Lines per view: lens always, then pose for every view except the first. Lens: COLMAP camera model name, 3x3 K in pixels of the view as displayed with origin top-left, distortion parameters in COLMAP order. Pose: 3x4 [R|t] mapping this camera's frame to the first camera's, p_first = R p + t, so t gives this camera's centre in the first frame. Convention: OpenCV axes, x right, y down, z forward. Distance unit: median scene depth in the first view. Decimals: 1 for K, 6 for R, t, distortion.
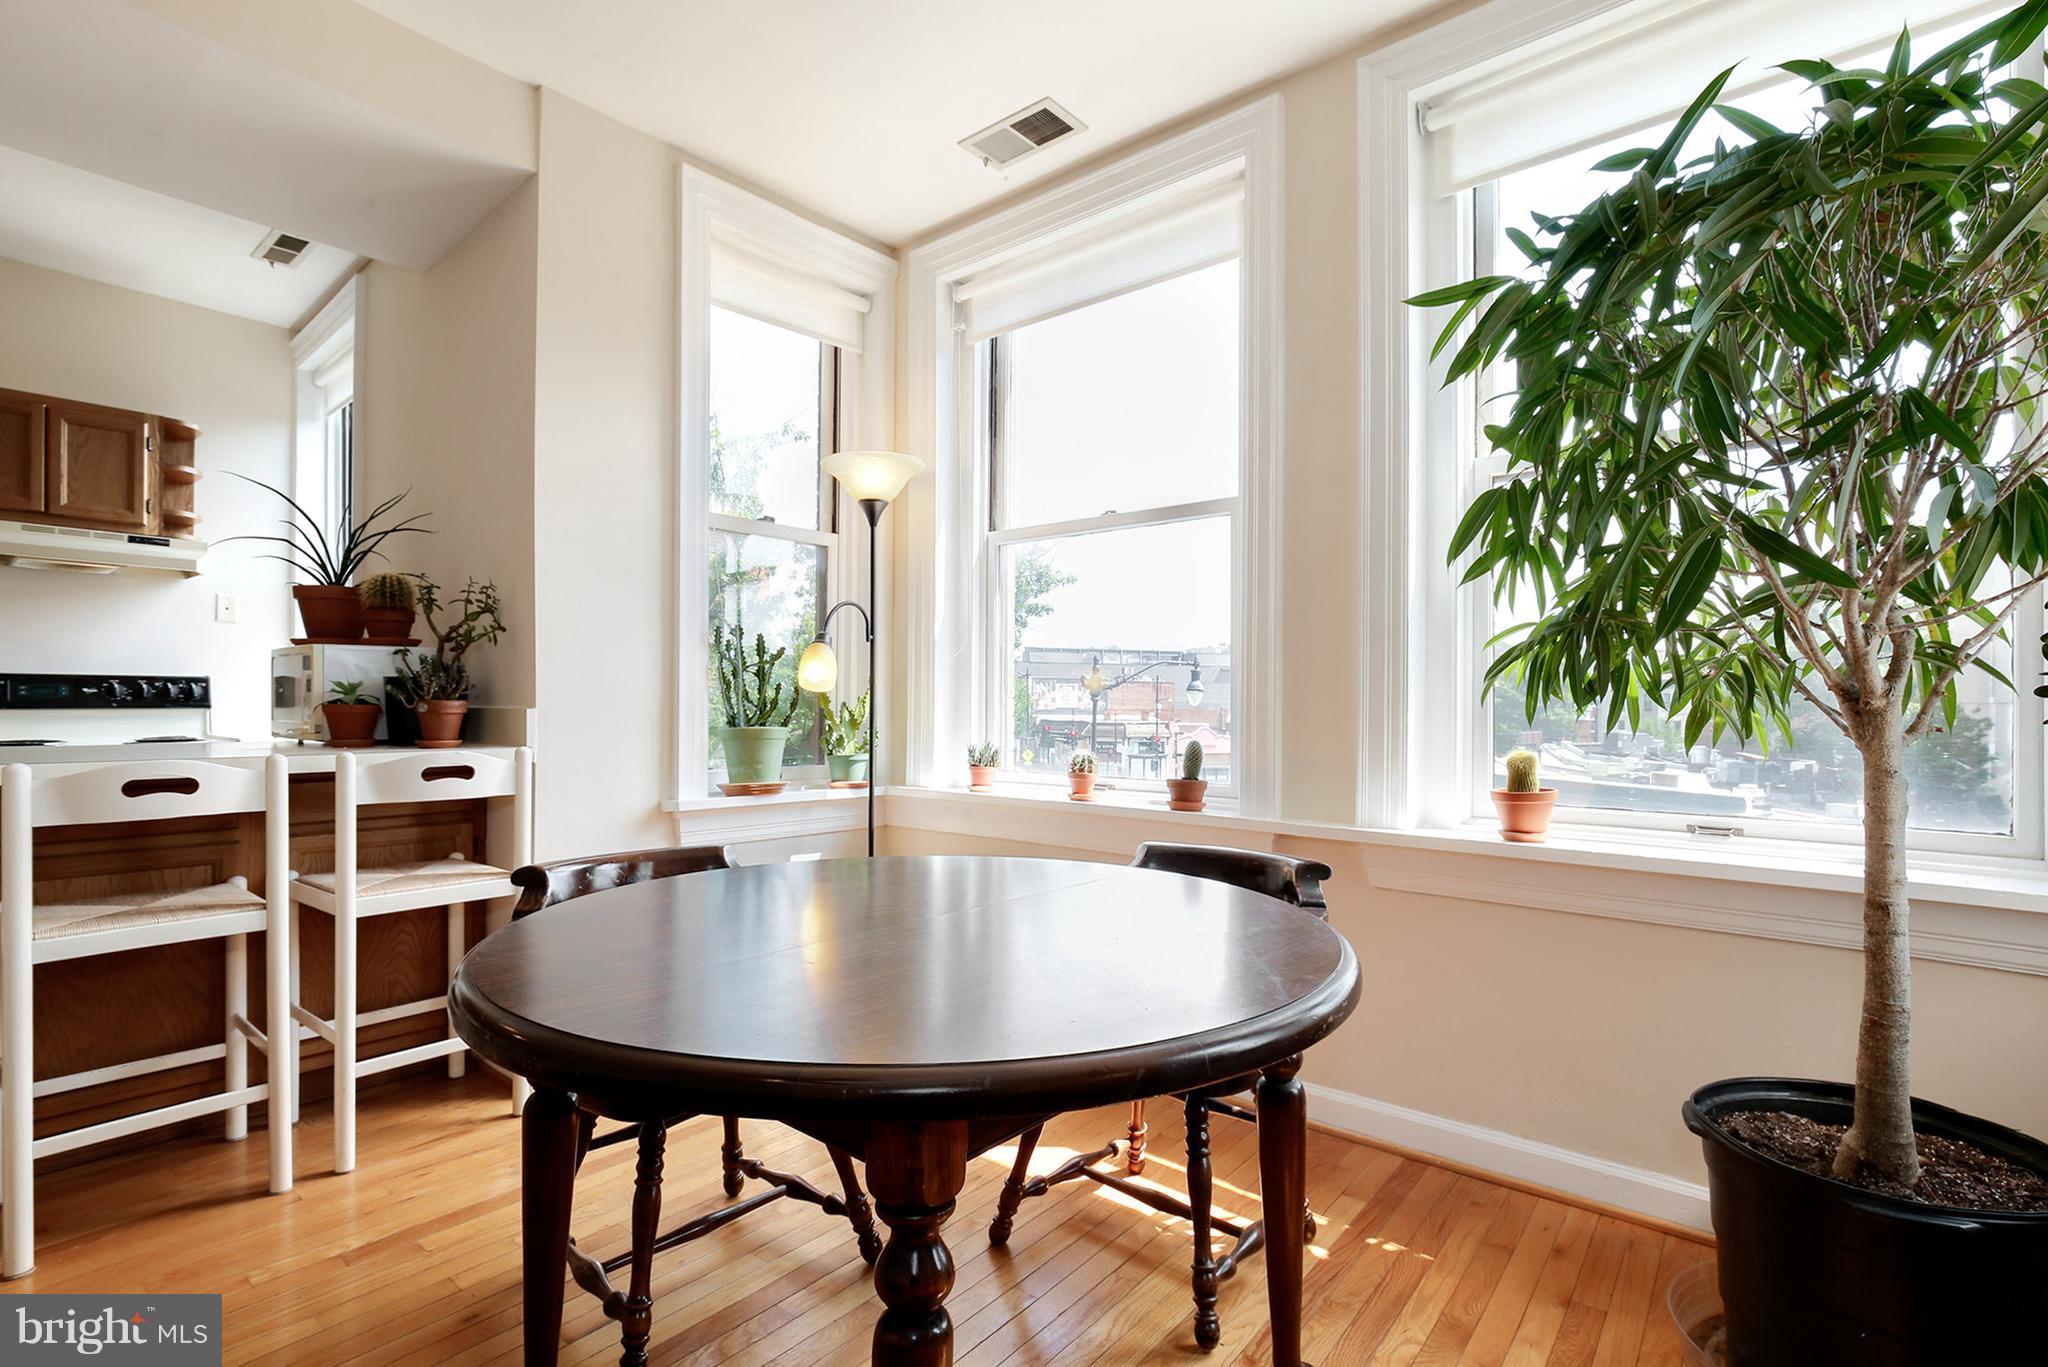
lens RADIAL K [[960.5, 0, 1024.3], [0, 960.5, 701.5], [0, 0, 1]] dist [-0.017281, 0.004941]
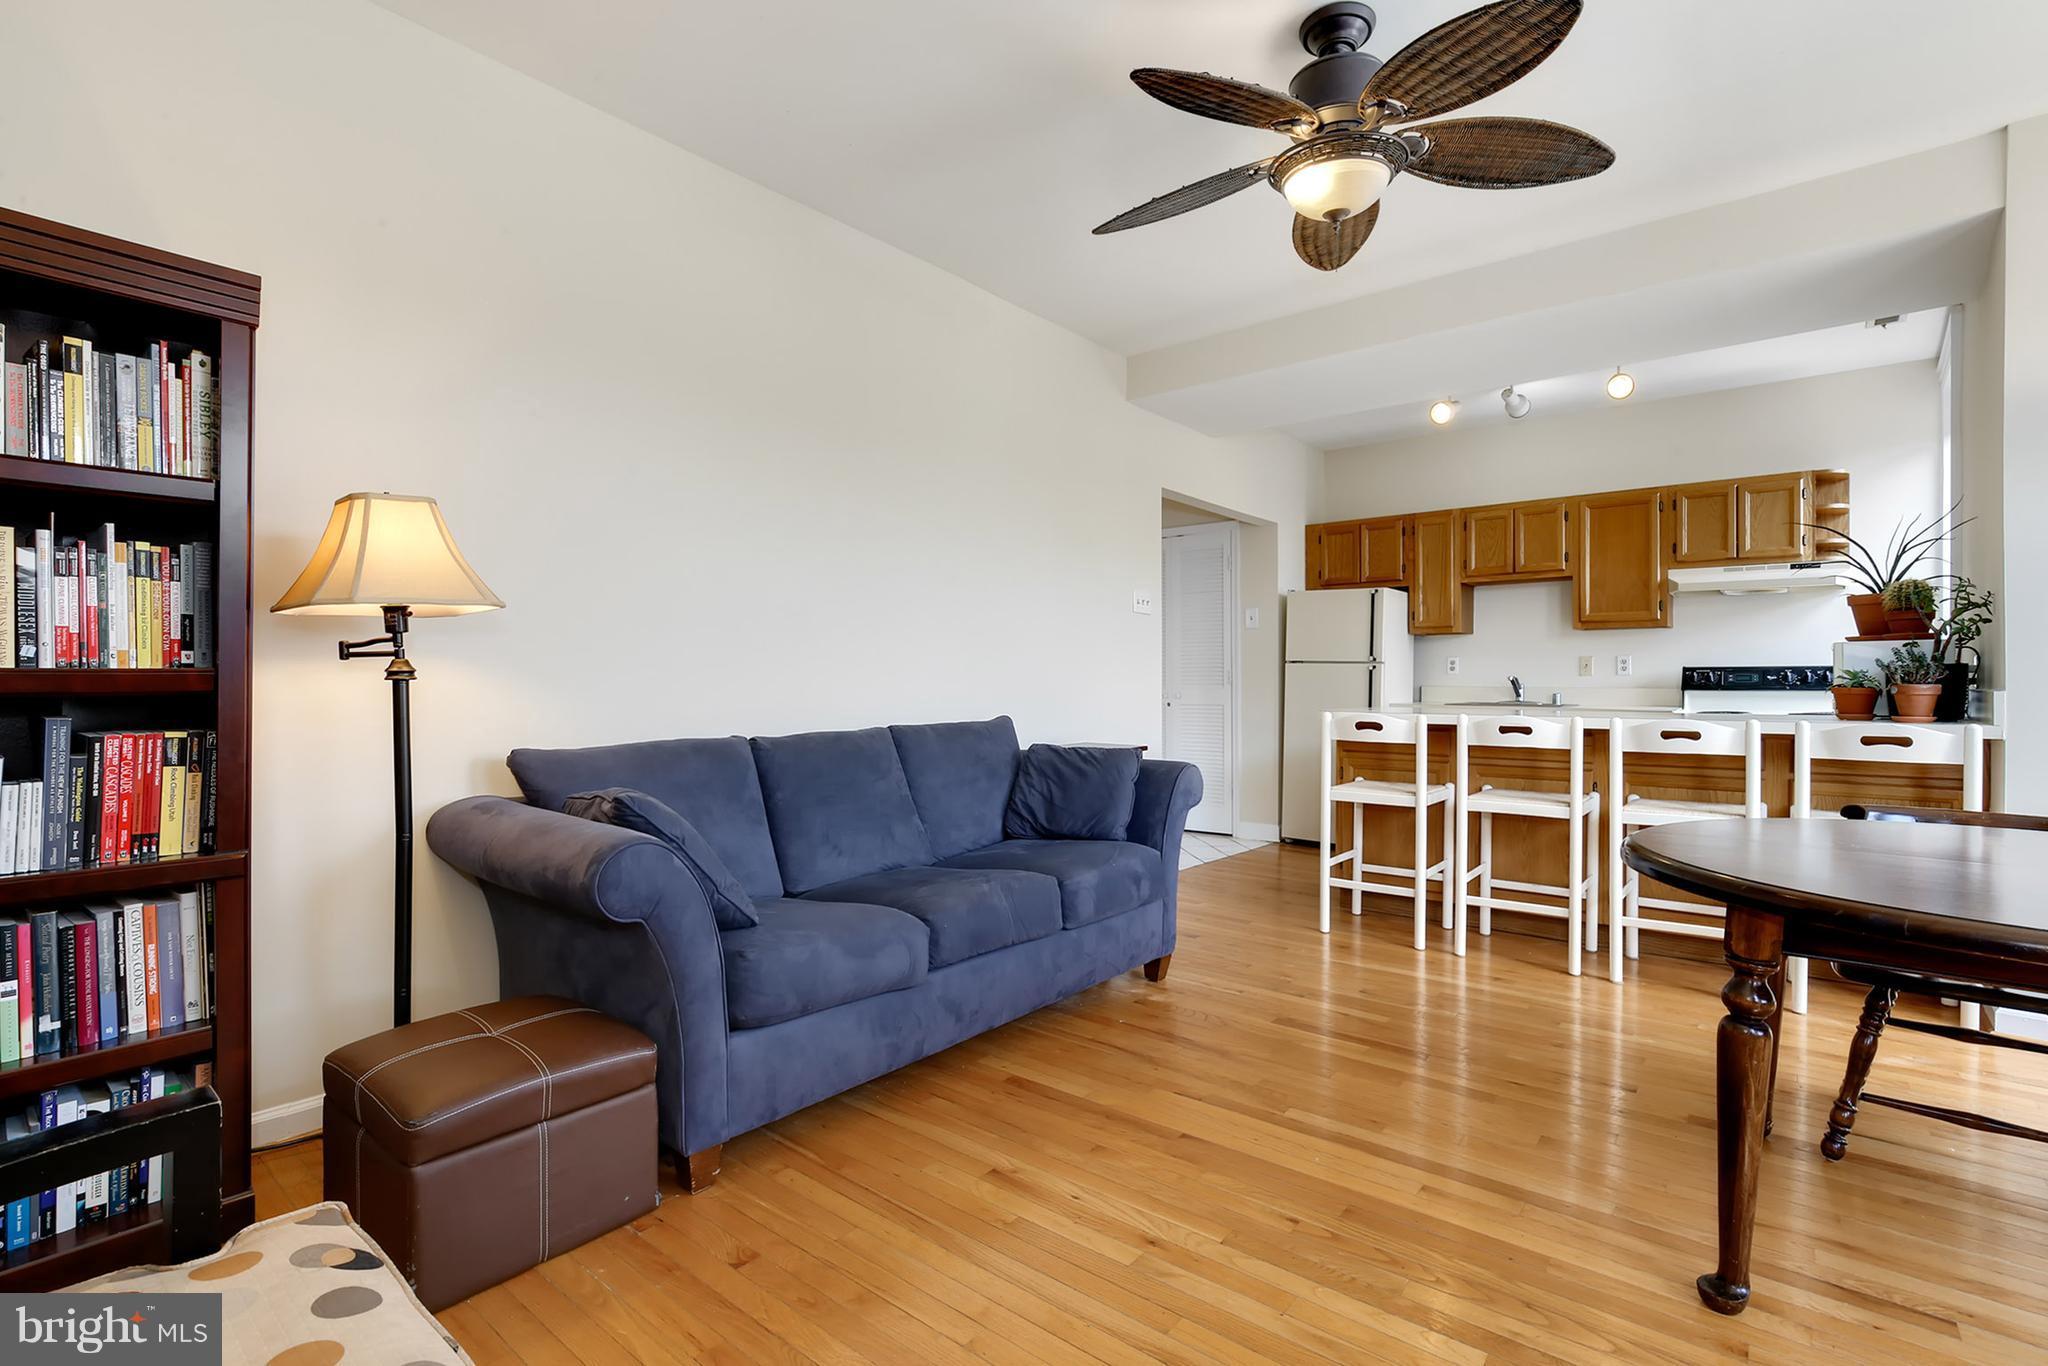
lens RADIAL K [[960.5, 0, 1023.3], [0, 960.5, 687.4], [0, 0, 1]] dist [-0.017281, 0.004941]
pose [[-0.003101, 0.000943, -0.999995, 0.447210], [0.002026, 0.999998, 0.000937, -0.000850], [0.999993, -0.002023, -0.003102, -0.104503]]
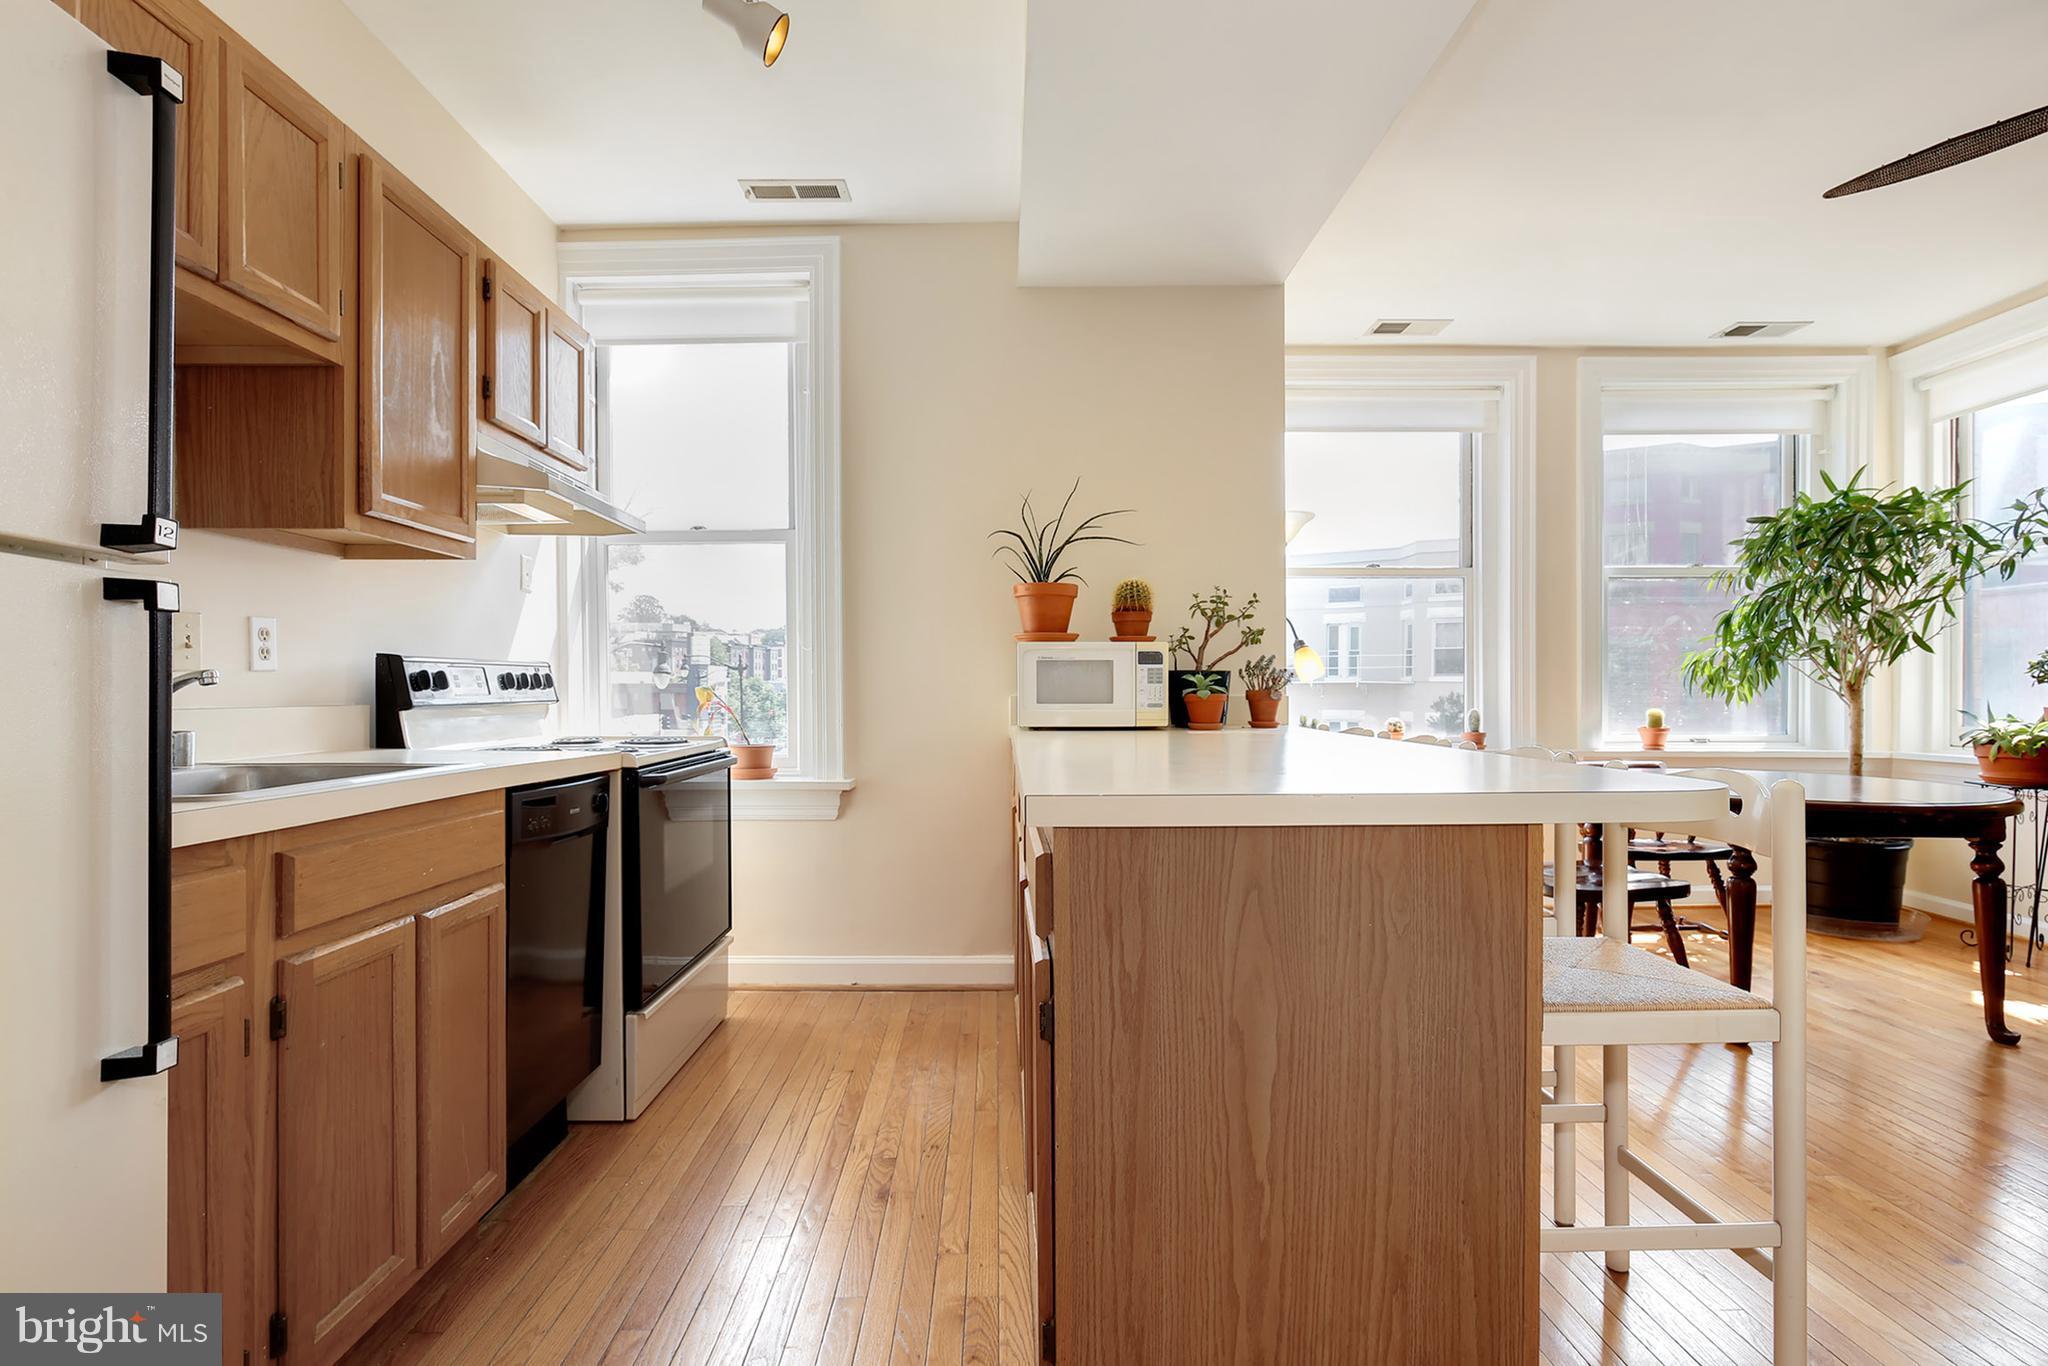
lens RADIAL K [[960.5, 0, 1025.0], [0, 960.5, 693.4], [0, 0, 1]] dist [-0.017281, 0.004941]
pose [[0.760771, -0.011463, 0.648919, -1.225161], [0.005184, 0.999919, 0.011586, -0.008942], [-0.649000, -0.005450, 0.760769, 0.168299]]
